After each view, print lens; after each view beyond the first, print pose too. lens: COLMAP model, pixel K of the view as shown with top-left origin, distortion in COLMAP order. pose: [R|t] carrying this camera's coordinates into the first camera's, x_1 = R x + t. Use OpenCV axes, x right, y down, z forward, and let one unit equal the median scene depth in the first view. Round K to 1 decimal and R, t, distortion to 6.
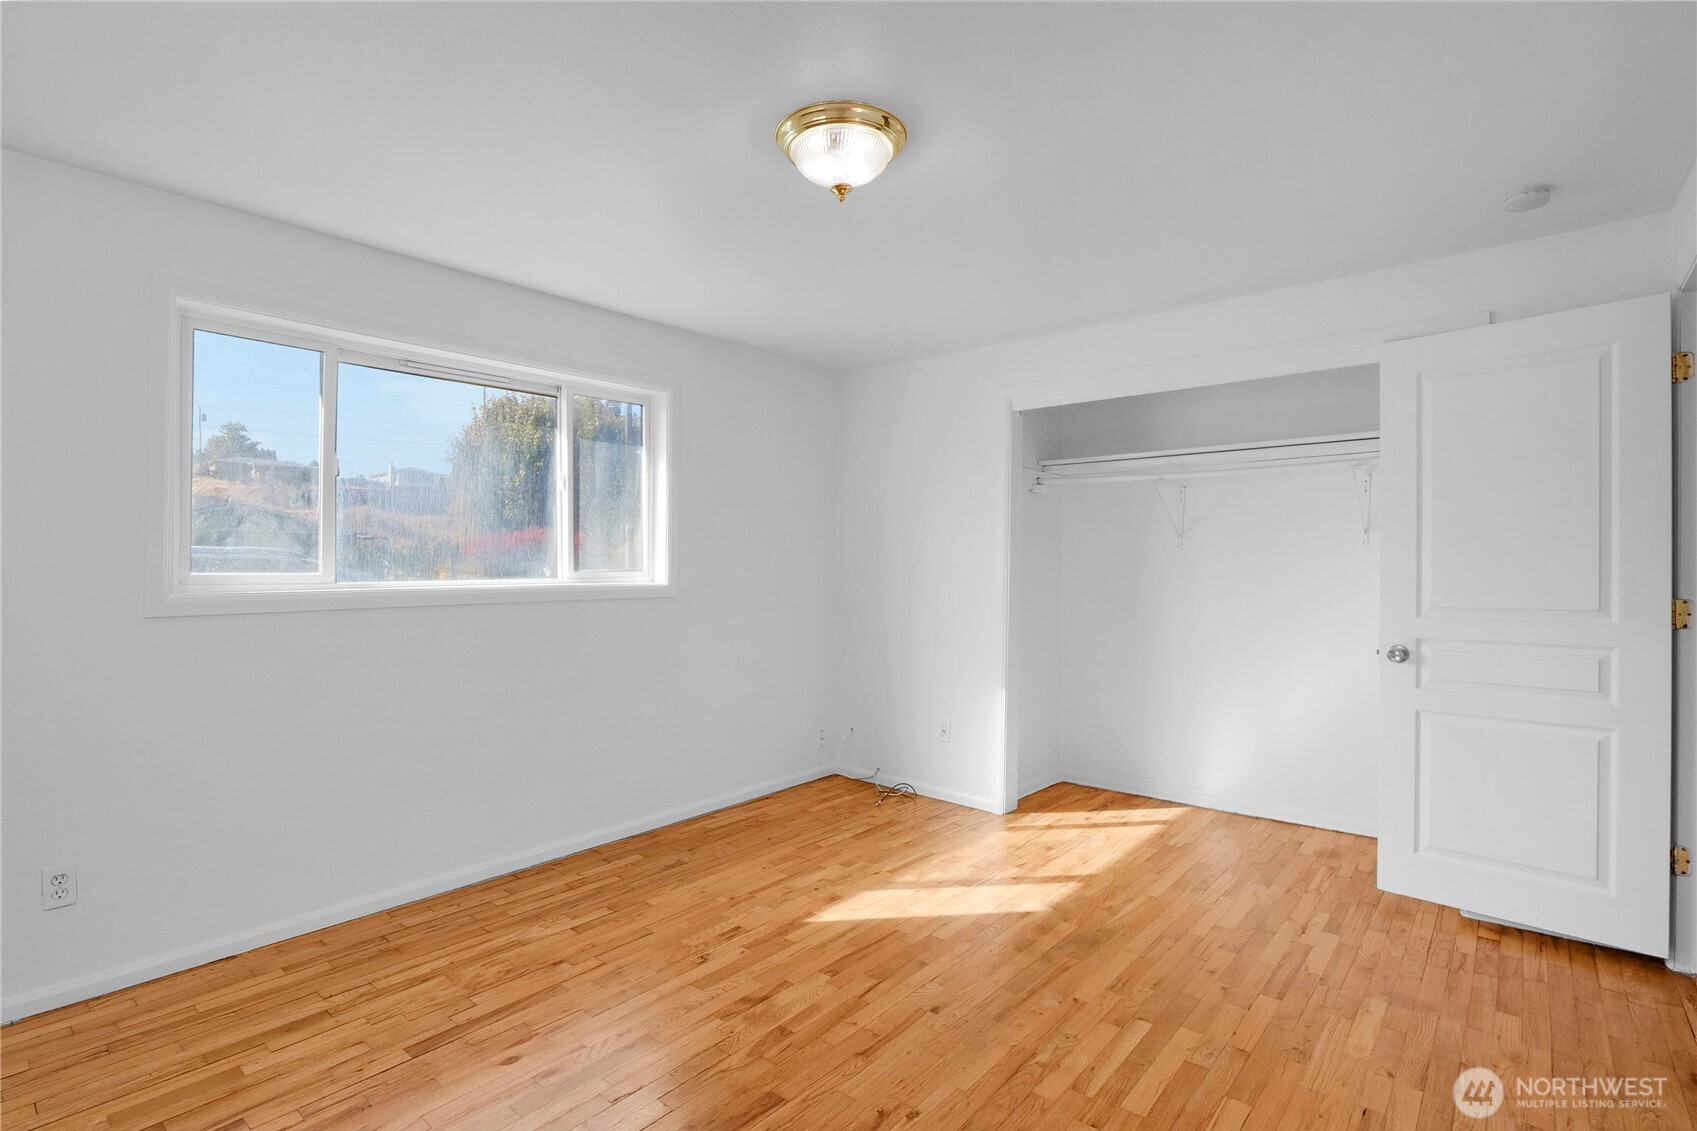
lens RADIAL K [[810.9, 0, 859.5], [0, 810.9, 563.2], [0, 0, 1]] dist [-0.011951, 0.001208]
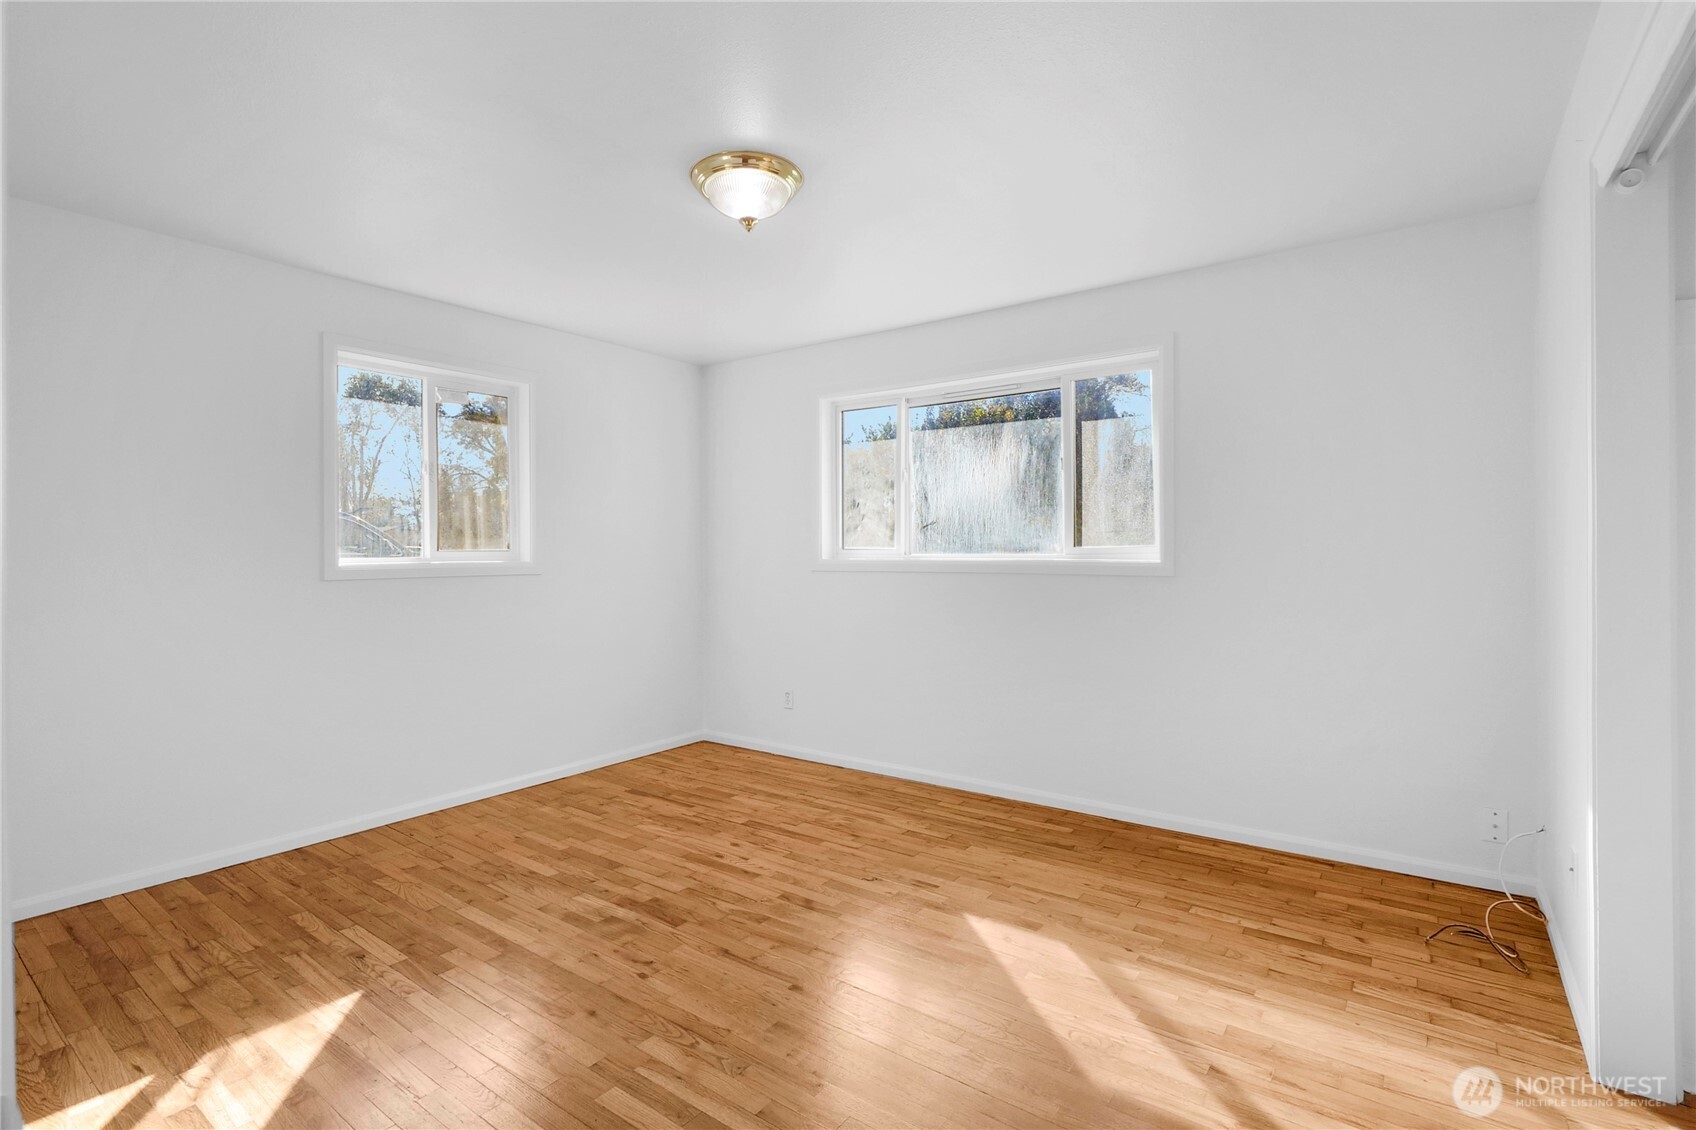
lens RADIAL K [[810.4, 0, 848.7], [0, 810.4, 557.0], [0, 0, 1]] dist [-0.011951, 0.001208]
pose [[0.064227, 0.010243, -0.997883, 0.781728], [0.003443, 0.999939, 0.010486, 0.011292], [0.997929, -0.004109, 0.064188, 0.726807]]
